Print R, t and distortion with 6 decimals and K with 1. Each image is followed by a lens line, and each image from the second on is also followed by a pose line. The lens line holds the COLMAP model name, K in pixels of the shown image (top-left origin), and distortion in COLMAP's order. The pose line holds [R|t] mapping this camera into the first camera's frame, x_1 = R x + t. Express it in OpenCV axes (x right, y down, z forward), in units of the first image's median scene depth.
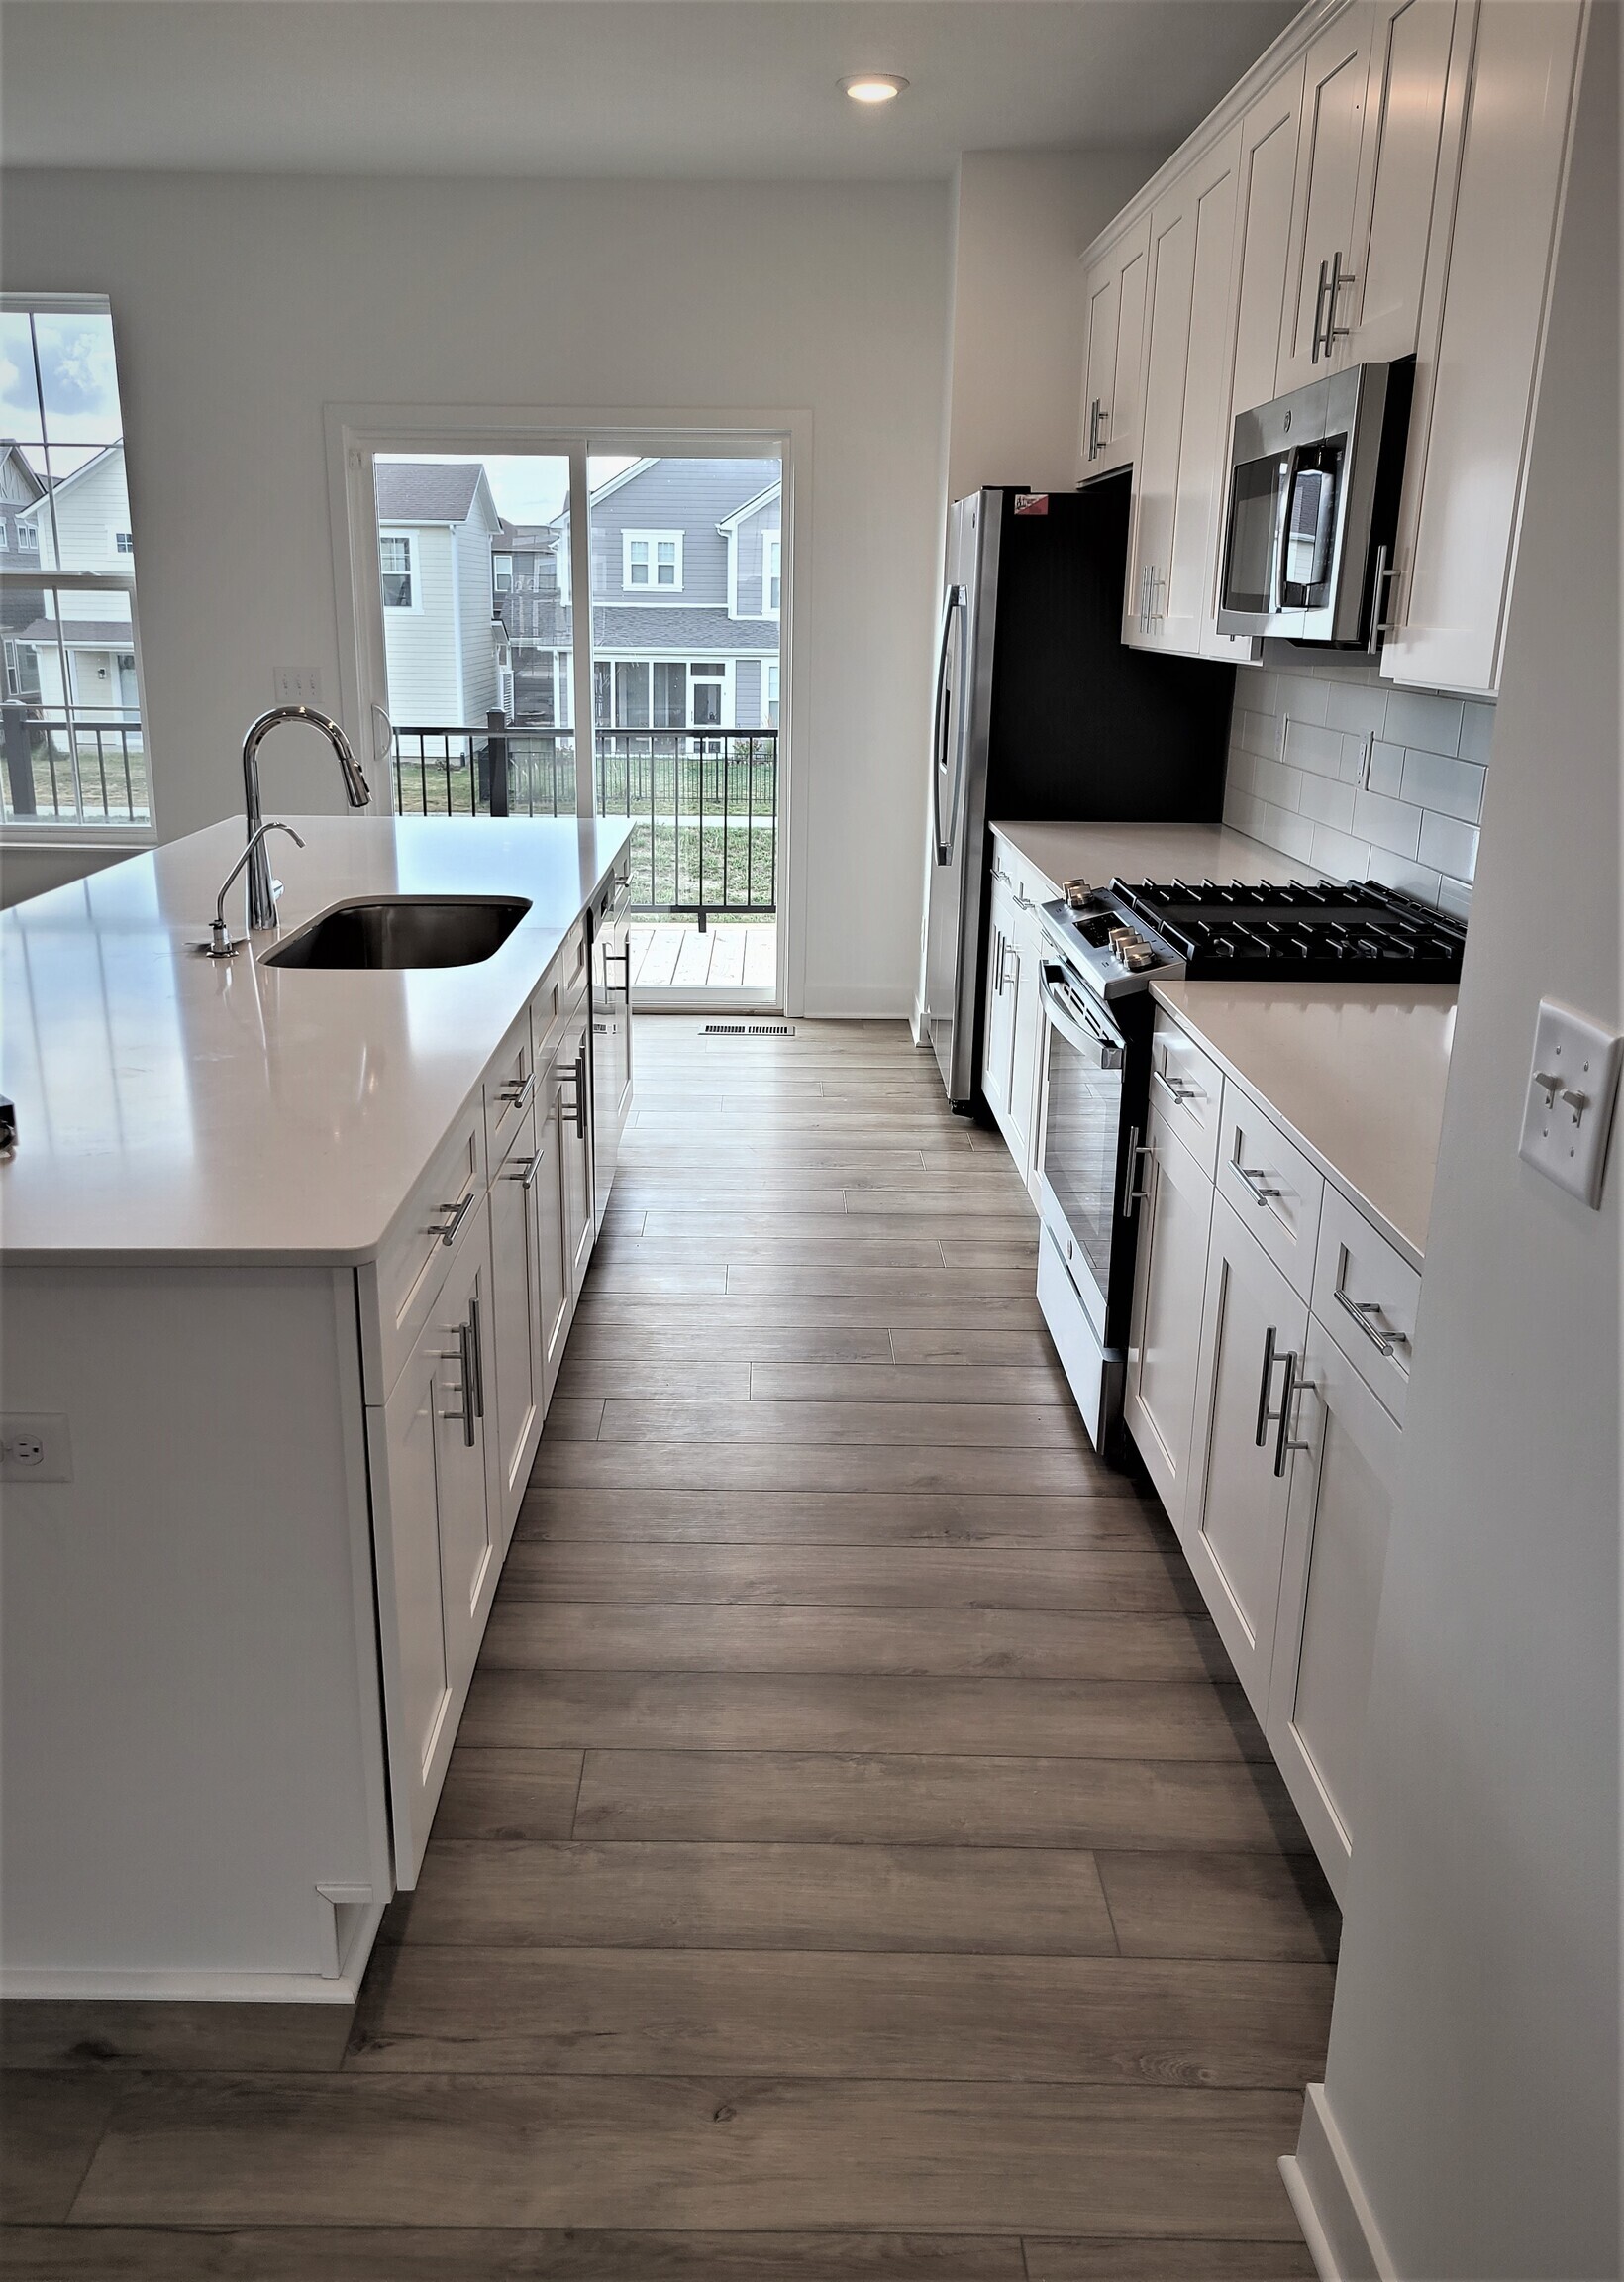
lens RADIAL K [[1791.8, 0, 804.9], [0, 1791.8, 1147.8], [0, 0, 1]] dist [0.046101, -0.016835]
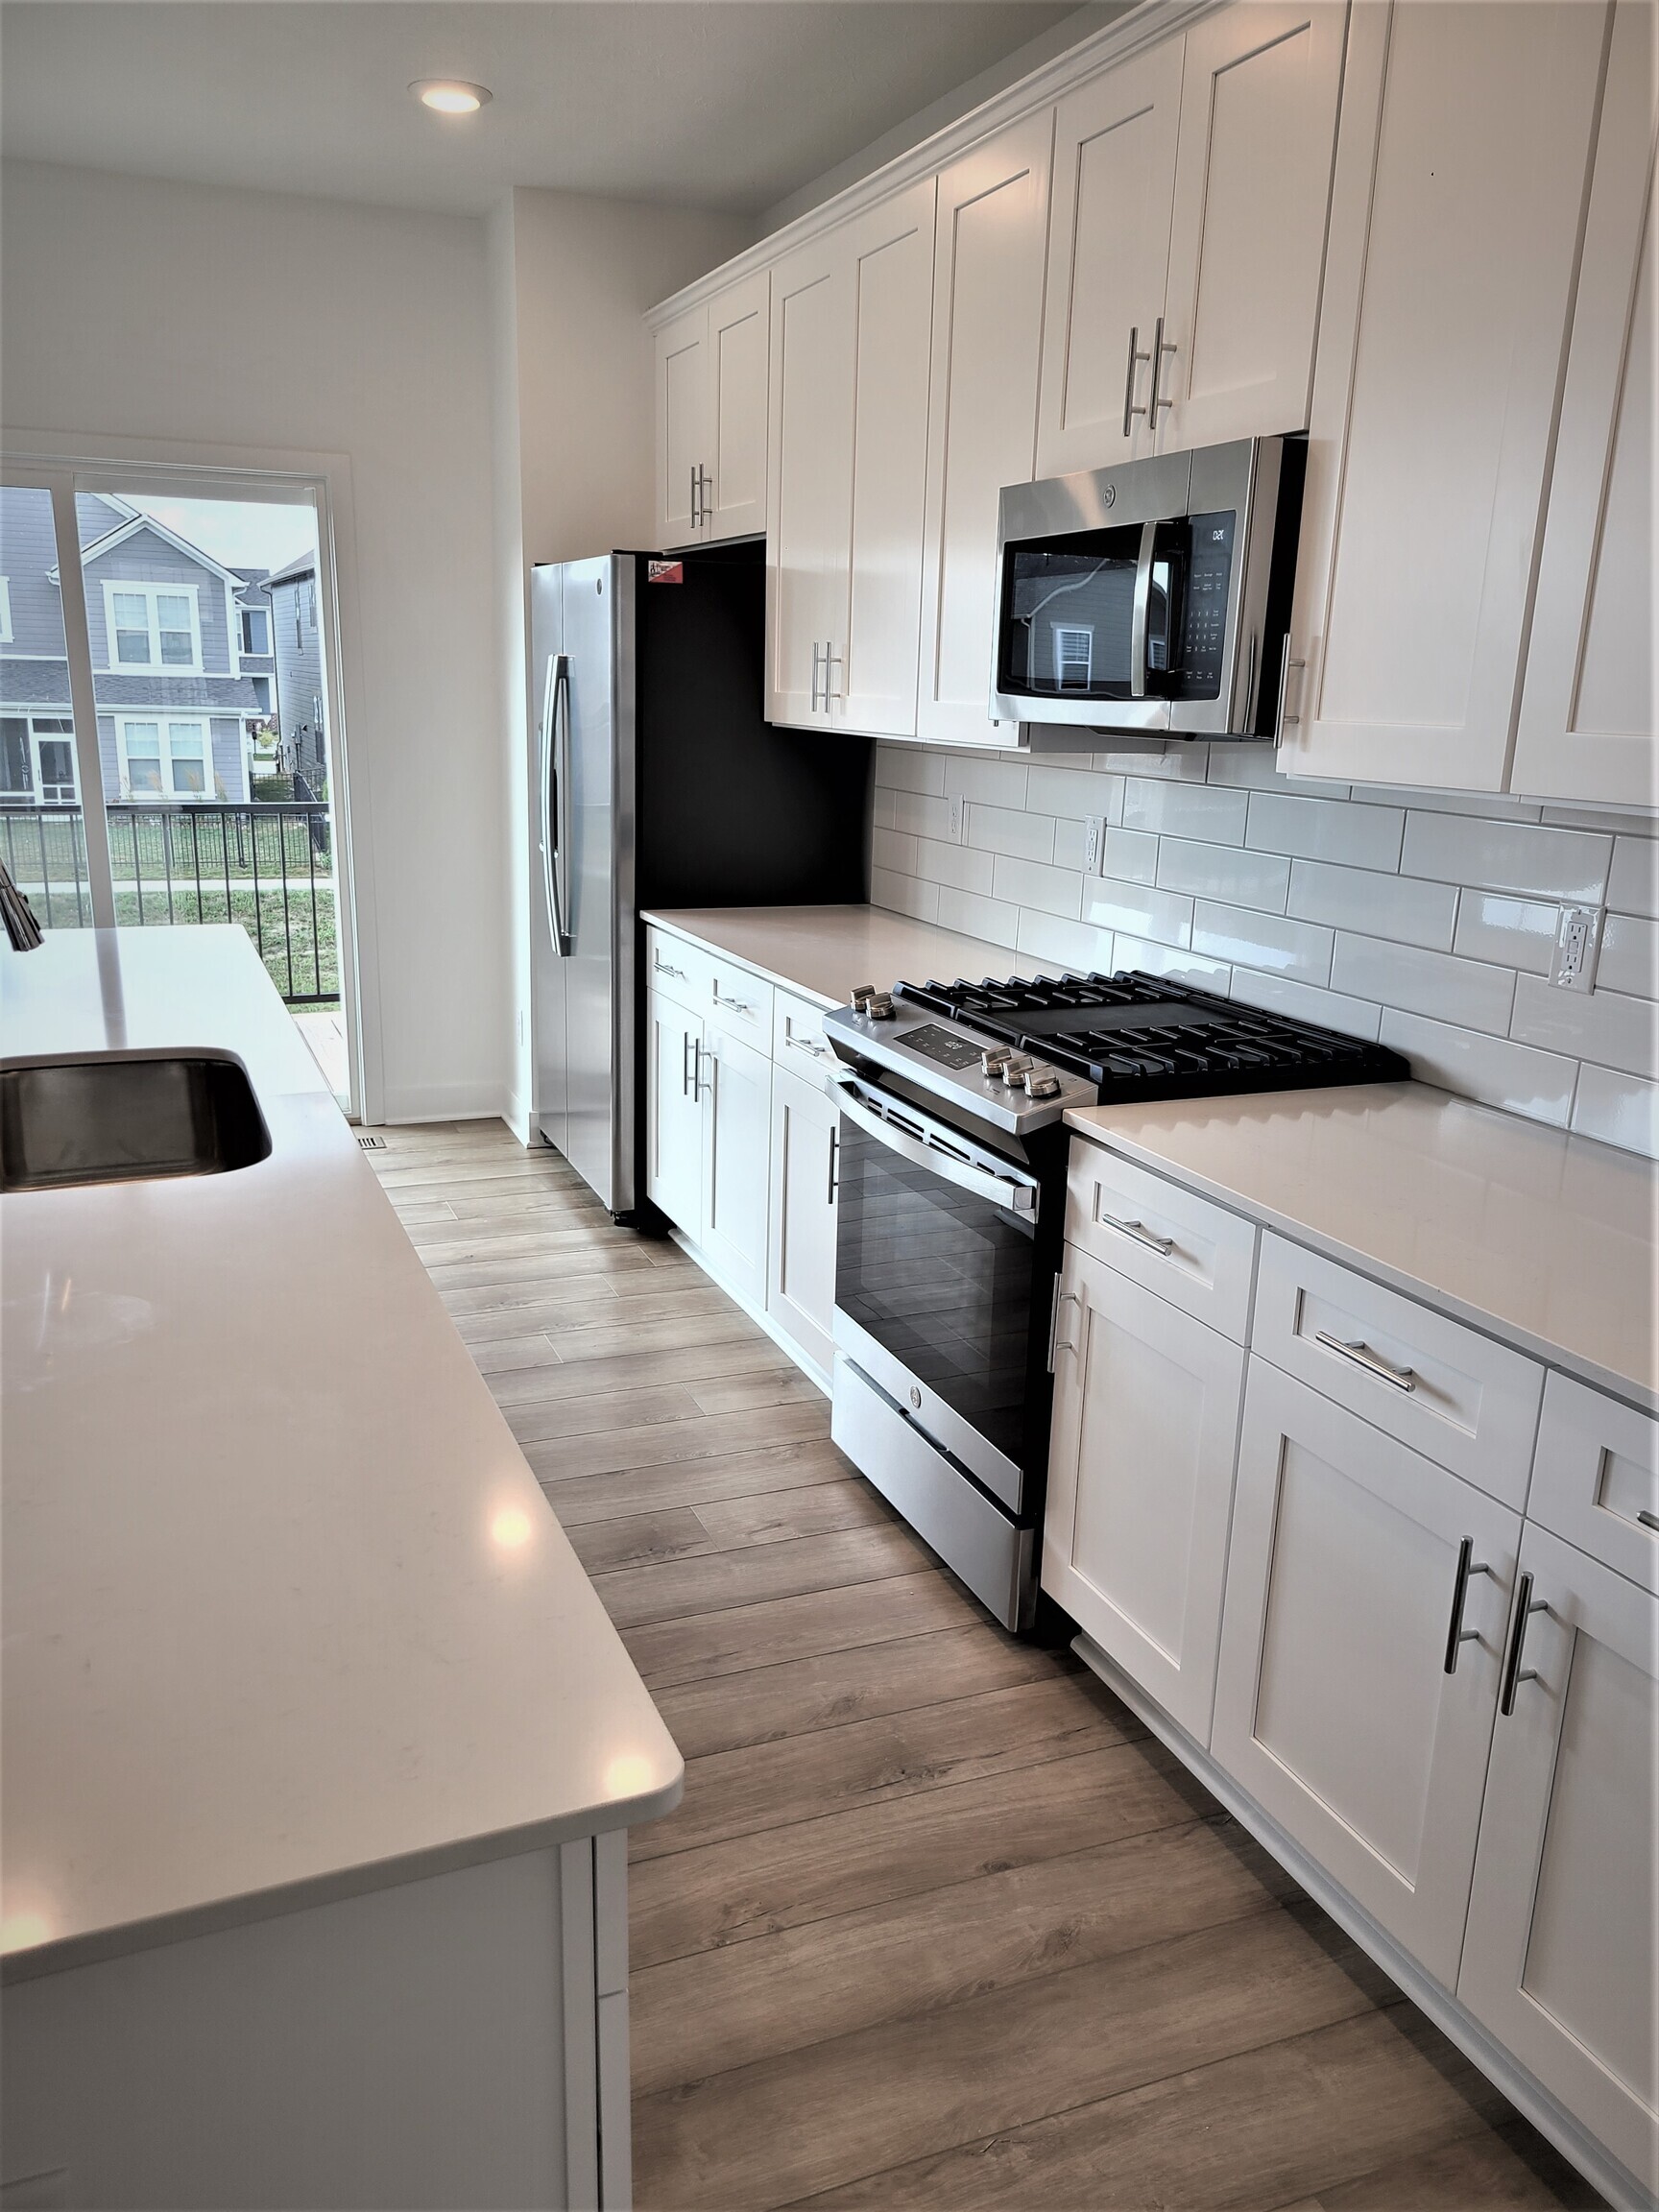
lens RADIAL K [[1688.3, 0, 850.9], [0, 1688.3, 1153.5], [0, 0, 1]] dist [0.039609, -0.011074]
pose [[0.923862, -0.091636, 0.371593, -0.164913], [0.096595, 0.995310, 0.005289, -0.064393], [-0.370335, 0.031008, 0.928381, 0.193861]]
